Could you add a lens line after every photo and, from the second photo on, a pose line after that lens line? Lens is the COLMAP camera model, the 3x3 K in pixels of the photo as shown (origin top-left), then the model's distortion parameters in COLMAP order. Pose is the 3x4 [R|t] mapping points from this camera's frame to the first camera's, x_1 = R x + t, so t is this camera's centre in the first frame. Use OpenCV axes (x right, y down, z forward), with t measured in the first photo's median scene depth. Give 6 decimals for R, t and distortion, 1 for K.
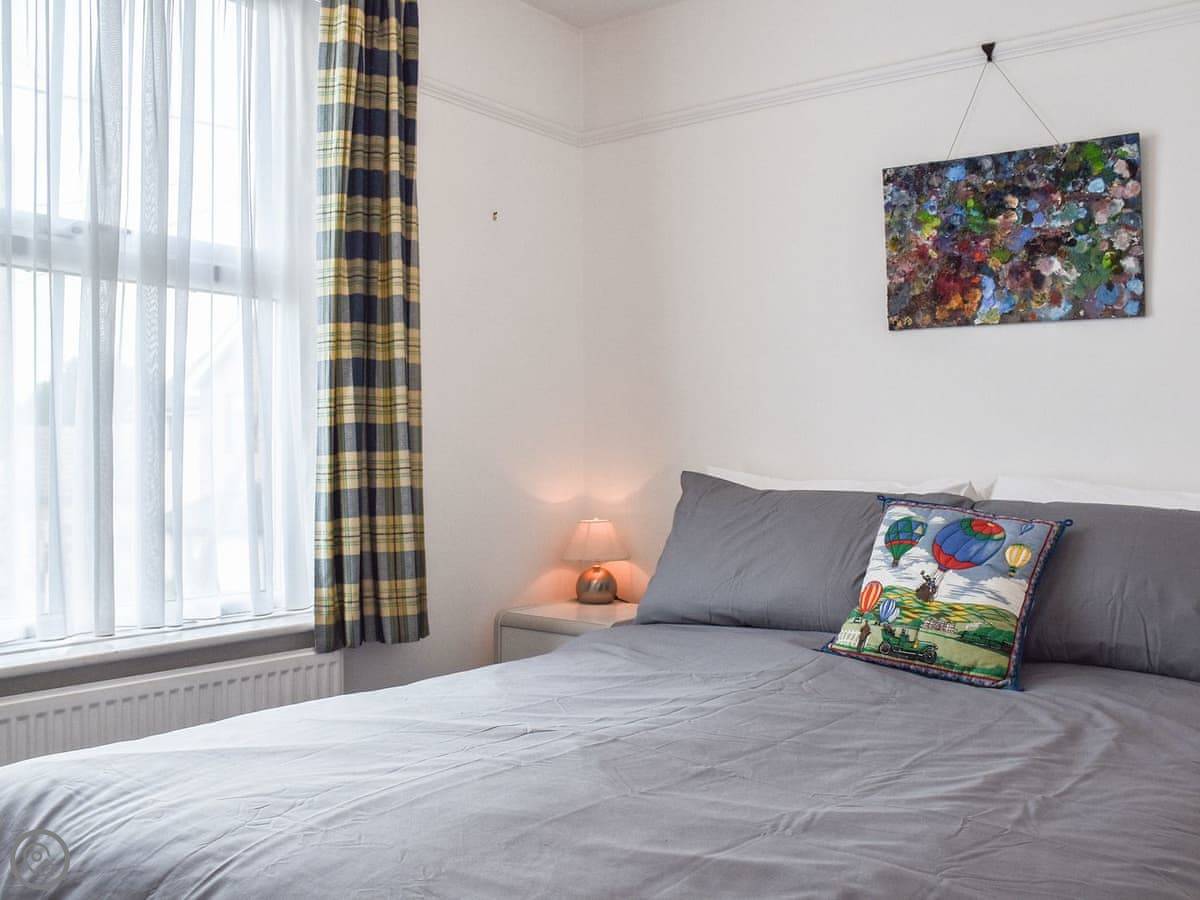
lens RADIAL K [[1107.6, 0, 600.0], [0, 1107.6, 450.0], [0, 0, 1]] dist [-0.111516, 0.097630]
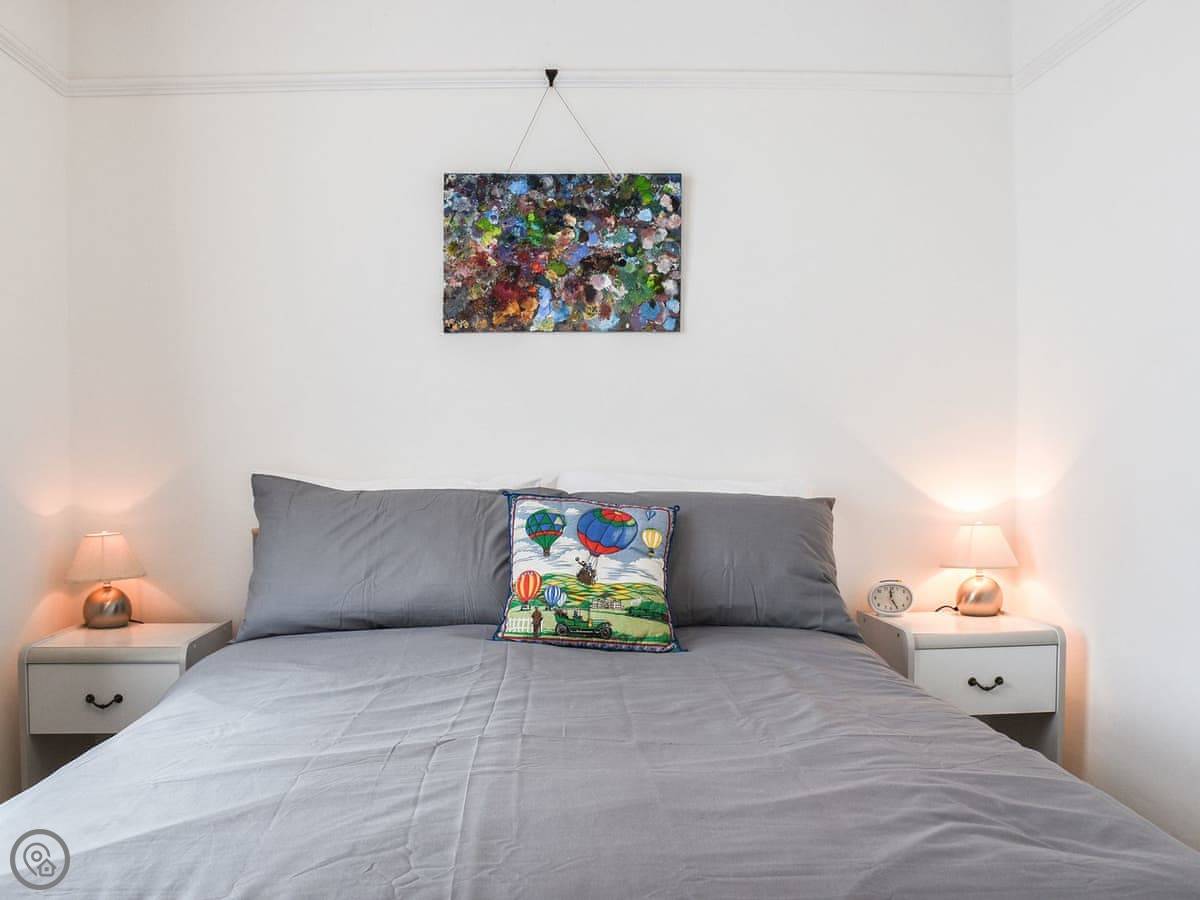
lens RADIAL K [[1110.9, 0, 600.5], [0, 1110.9, 544.8], [0, 0, 1]] dist [-0.092396, -0.003608]
pose [[0.781231, -0.066022, 0.620740, -0.322312], [0.012776, 0.995874, 0.089842, -0.002073], [-0.624111, -0.062257, 0.778852, 0.100070]]
